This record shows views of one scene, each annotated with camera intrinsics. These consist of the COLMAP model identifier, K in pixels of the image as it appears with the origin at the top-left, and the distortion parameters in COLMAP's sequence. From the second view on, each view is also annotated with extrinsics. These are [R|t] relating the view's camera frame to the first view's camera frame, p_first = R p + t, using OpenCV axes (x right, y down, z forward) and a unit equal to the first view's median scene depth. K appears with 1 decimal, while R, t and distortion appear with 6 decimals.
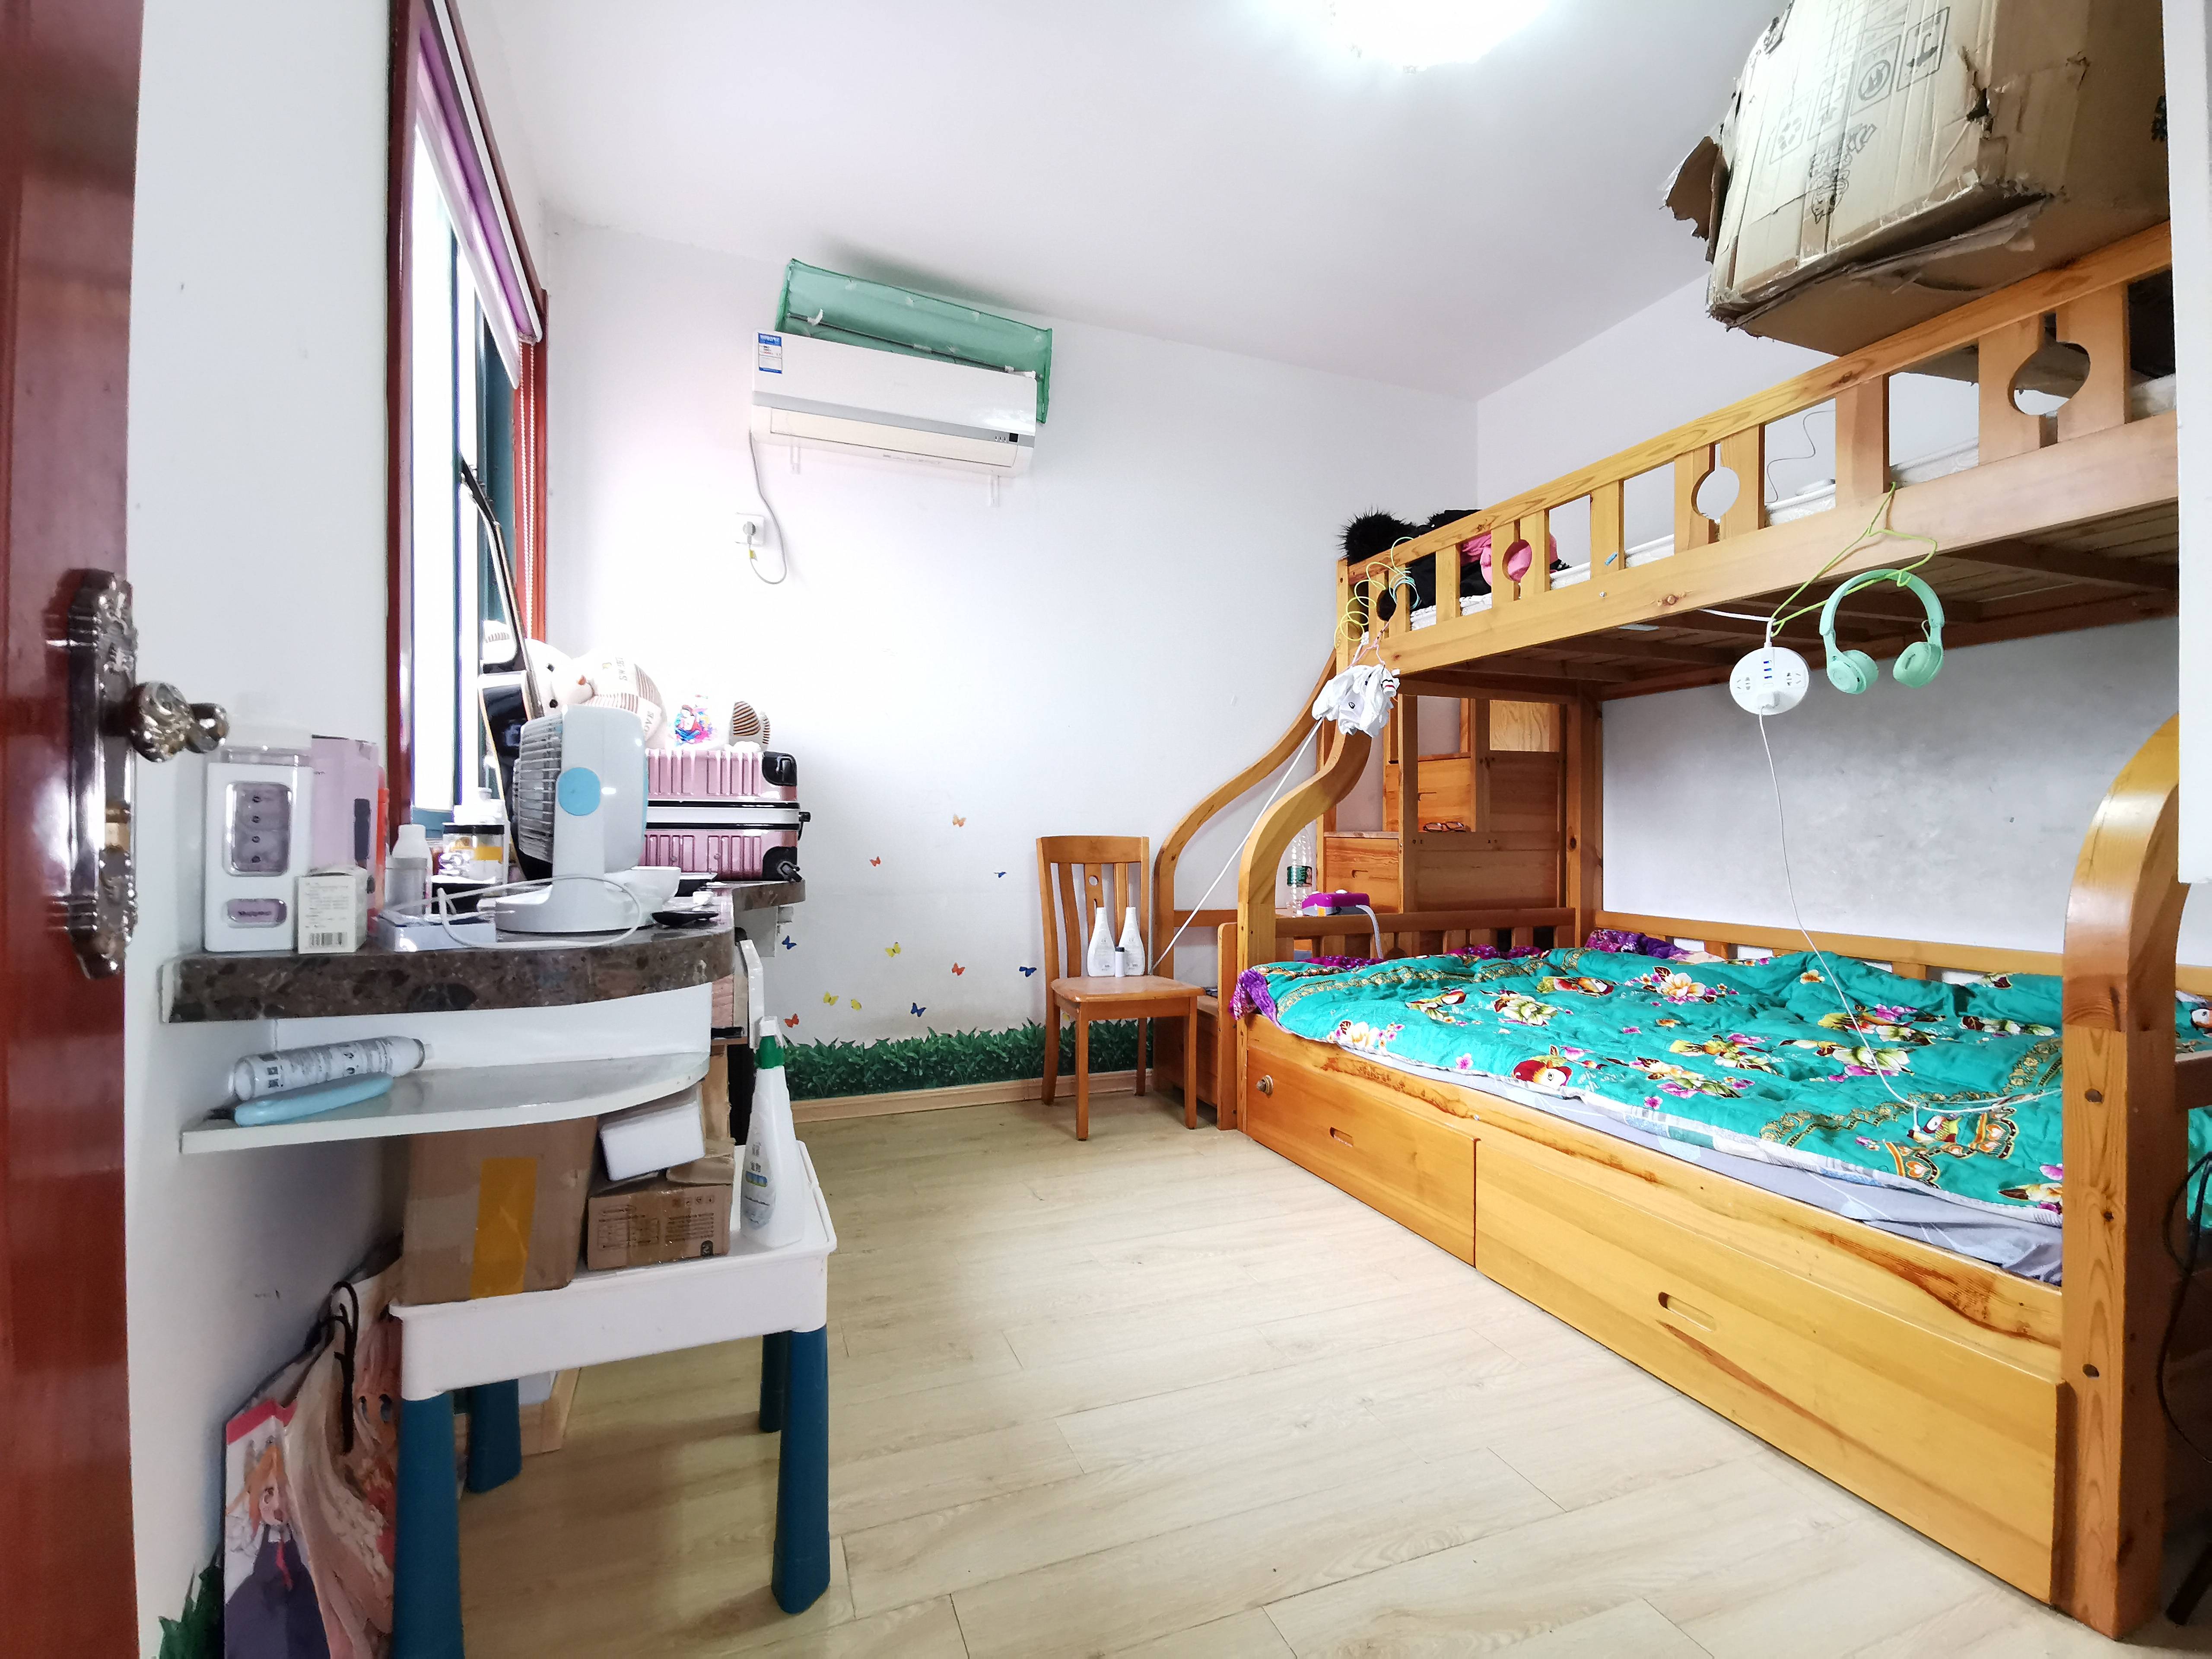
lens RADIAL K [[1021.6, 0, 1108.1], [0, 1021.6, 825.5], [0, 0, 1]] dist [0.009433, 0.002882]
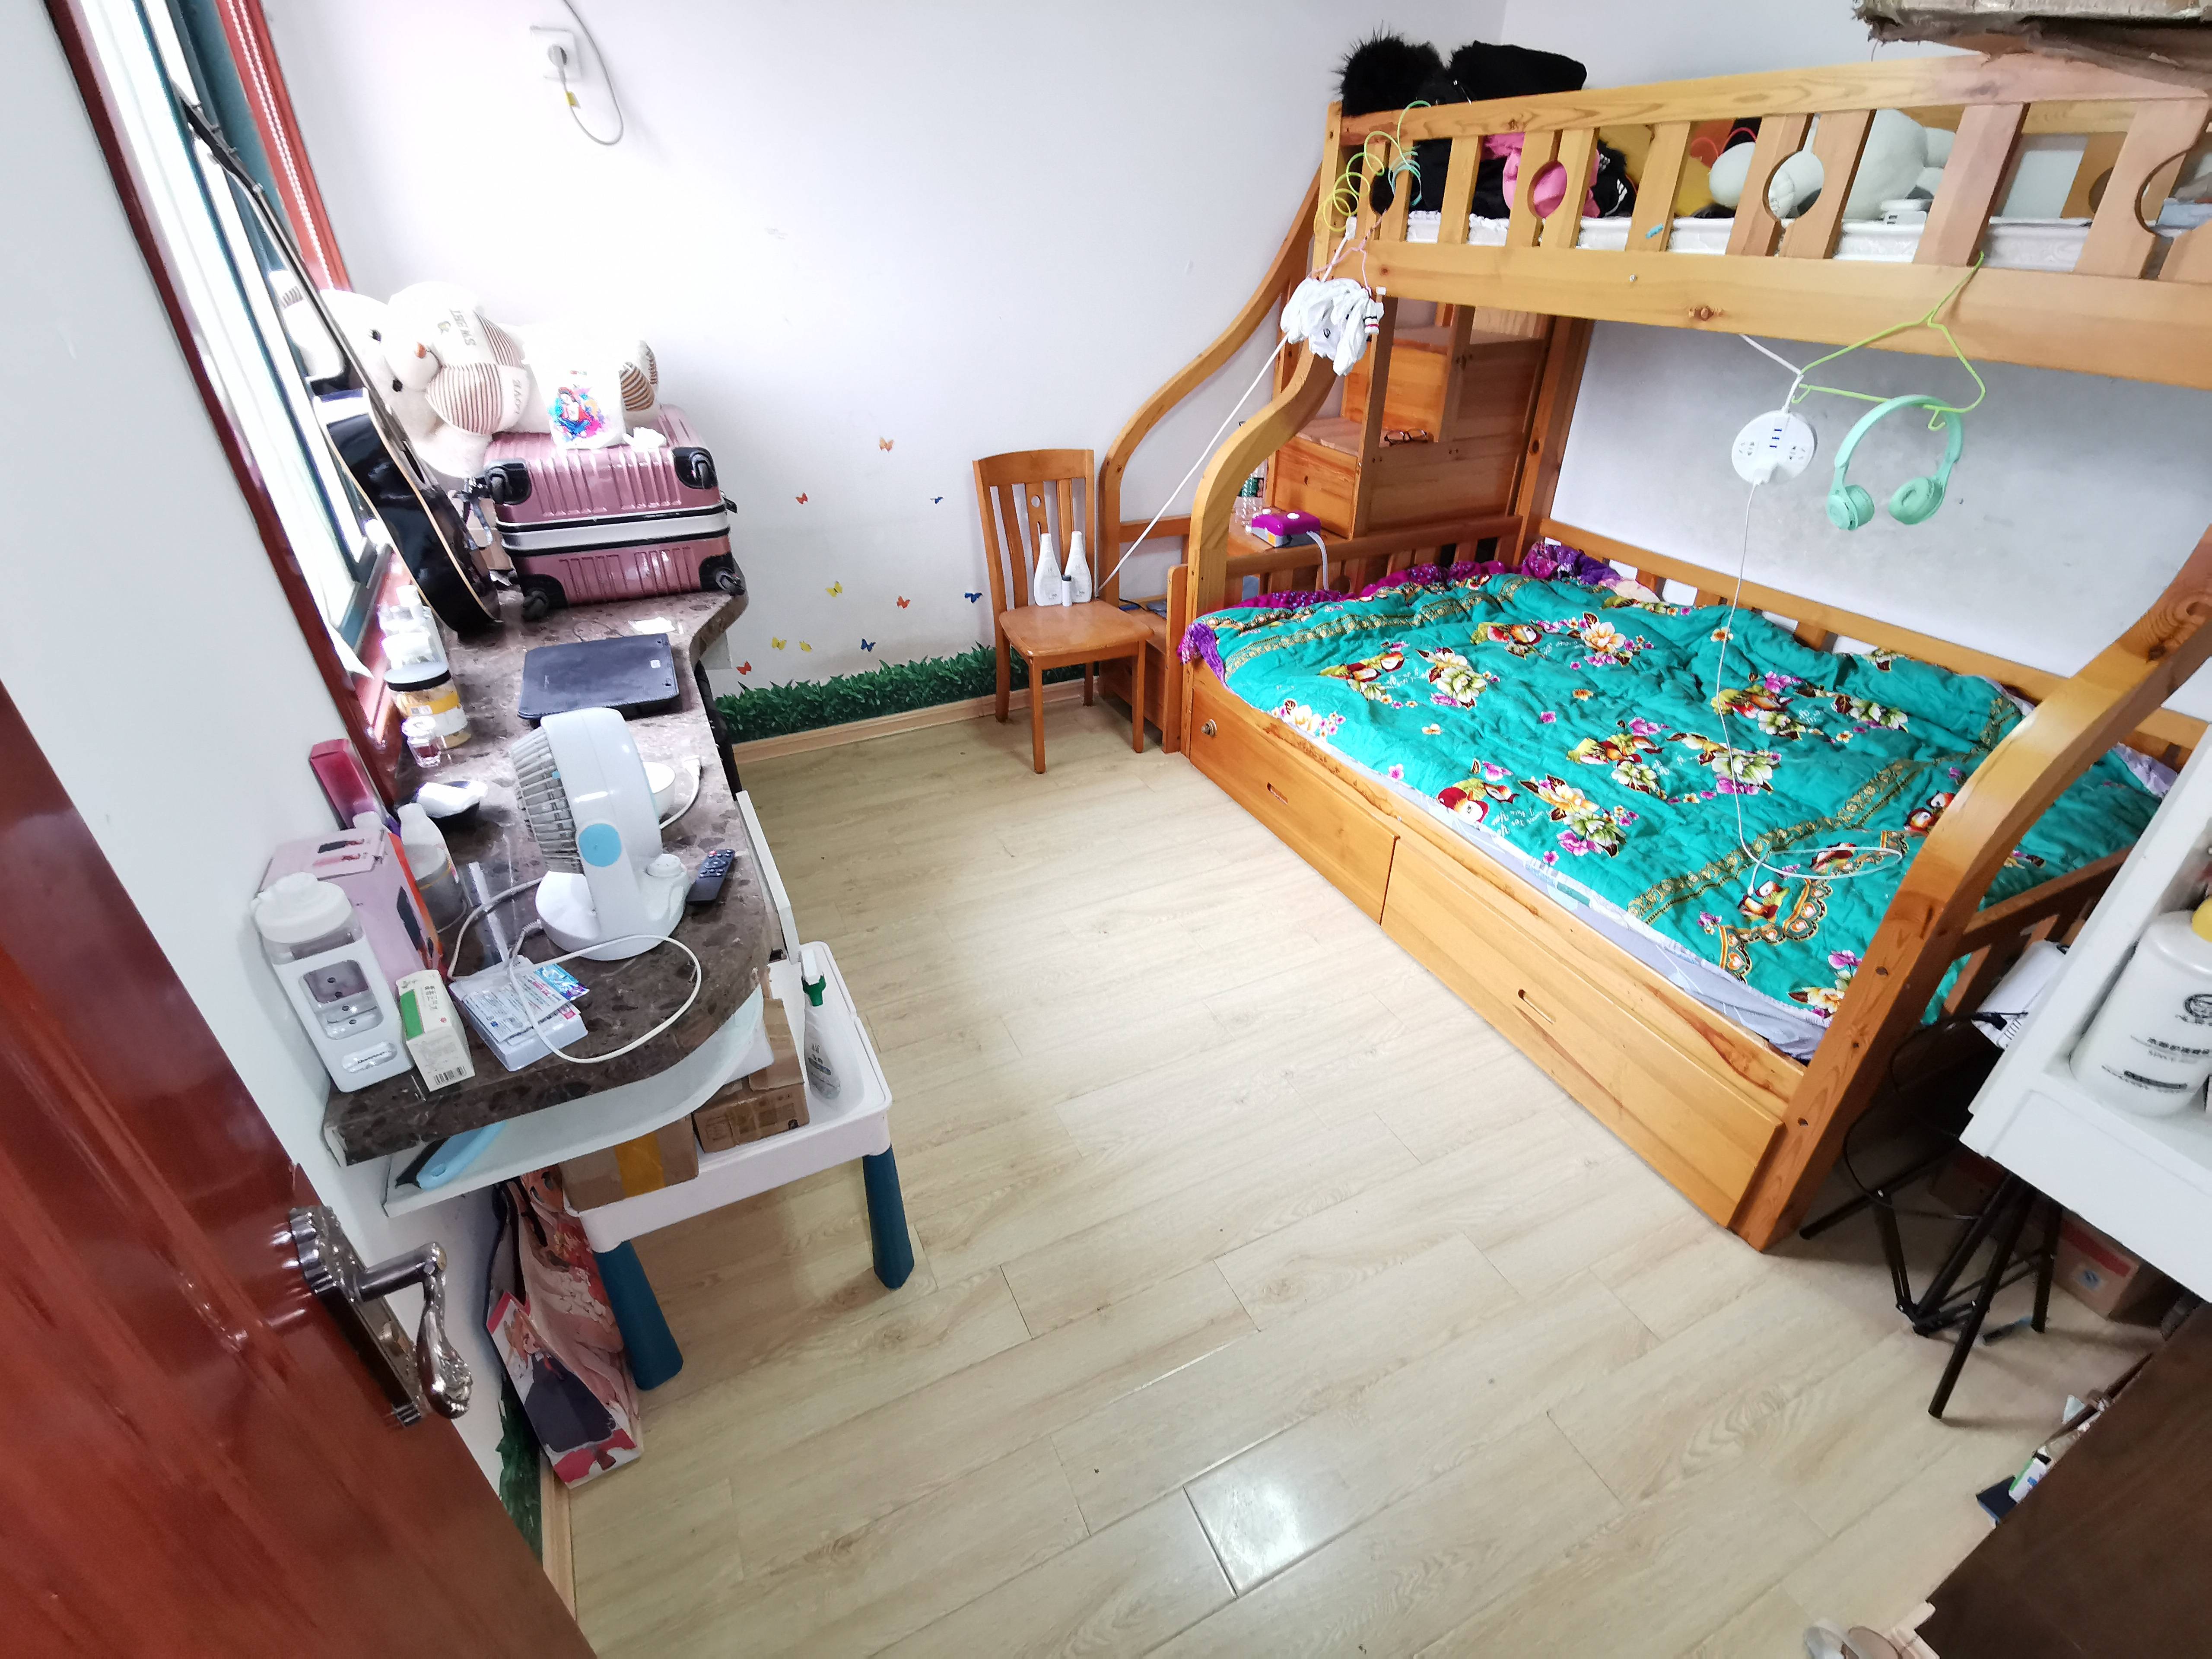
lens RADIAL K [[1021.6, 0, 1108.9], [0, 1021.6, 830.5], [0, 0, 1]] dist [0.009433, 0.002882]
pose [[0.996603, -0.044617, 0.069221, -0.040010], [0.000761, 0.845481, 0.534005, -0.295060], [-0.082351, -0.532138, 0.842643, 0.053539]]
